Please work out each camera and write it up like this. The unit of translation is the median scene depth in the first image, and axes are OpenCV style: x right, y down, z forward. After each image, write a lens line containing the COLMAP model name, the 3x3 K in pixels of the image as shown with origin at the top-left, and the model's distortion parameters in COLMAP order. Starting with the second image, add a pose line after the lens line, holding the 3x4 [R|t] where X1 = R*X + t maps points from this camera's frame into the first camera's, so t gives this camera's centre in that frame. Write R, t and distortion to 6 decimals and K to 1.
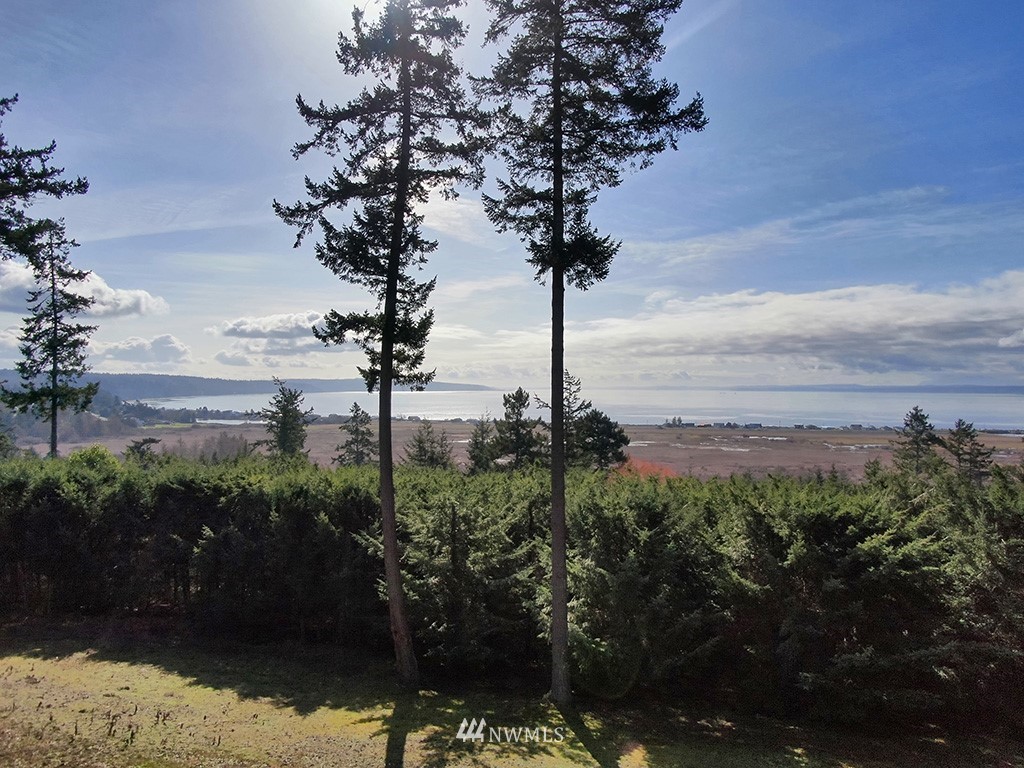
lens RADIAL K [[735.4, 0, 512.0], [0, 735.4, 384.0], [0, 0, 1]] dist [-0.008797, -0.006238]
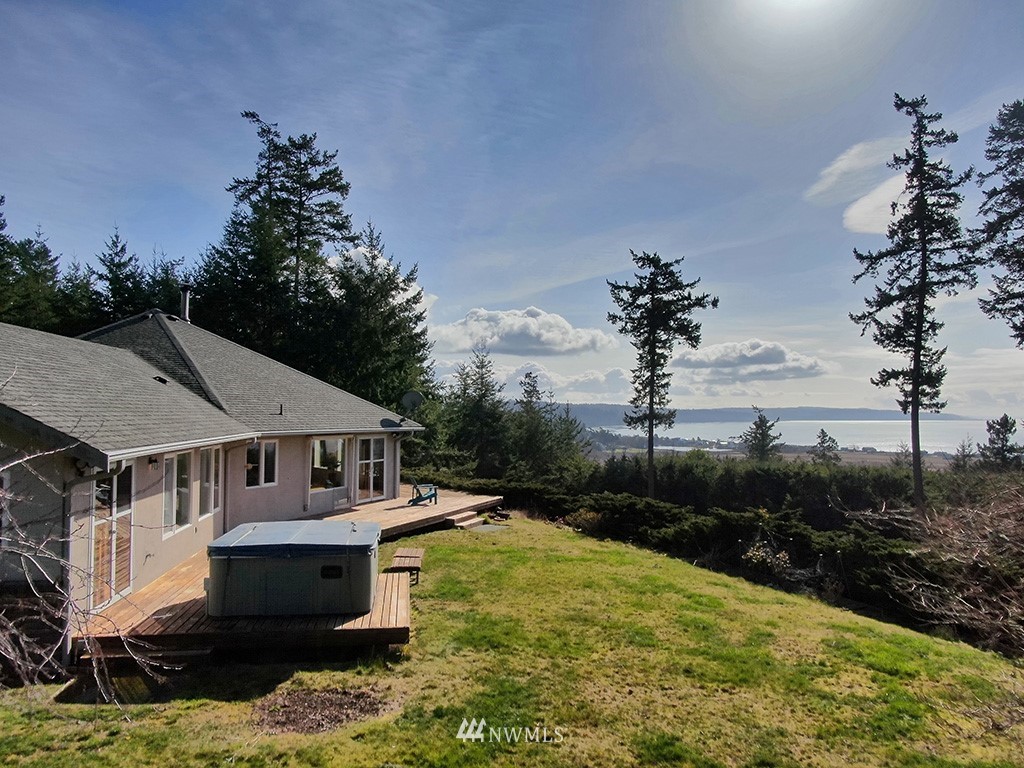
lens RADIAL K [[735.4, 0, 512.0], [0, 735.4, 384.0], [0, 0, 1]] dist [-0.008797, -0.006238]
pose [[0.836026, -0.022762, -0.548217, -0.016694], [0.001310, 0.999219, -0.039489, 0.007891], [0.548688, 0.032295, 0.835403, -0.955571]]
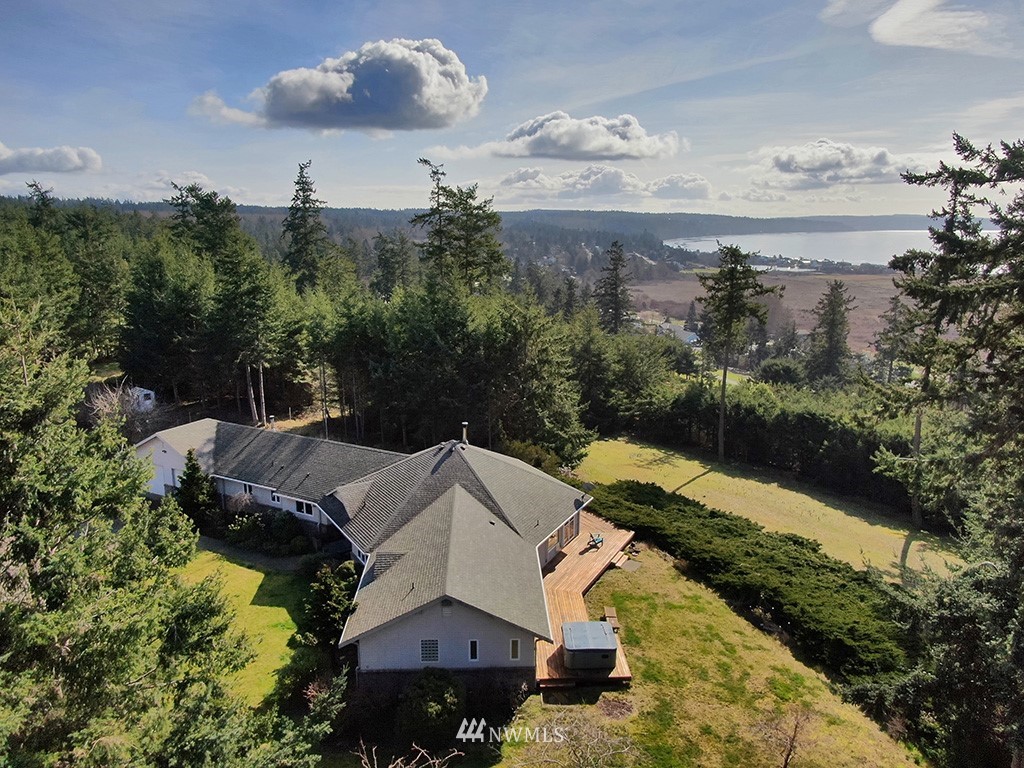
lens RADIAL K [[735.4, 0, 512.0], [0, 735.4, 384.0], [0, 0, 1]] dist [-0.008797, -0.006238]
pose [[0.777681, 0.134530, -0.614095, 0.240613], [0.002855, 0.976069, 0.217443, -0.576675], [0.628652, -0.170855, 0.758687, -1.584573]]
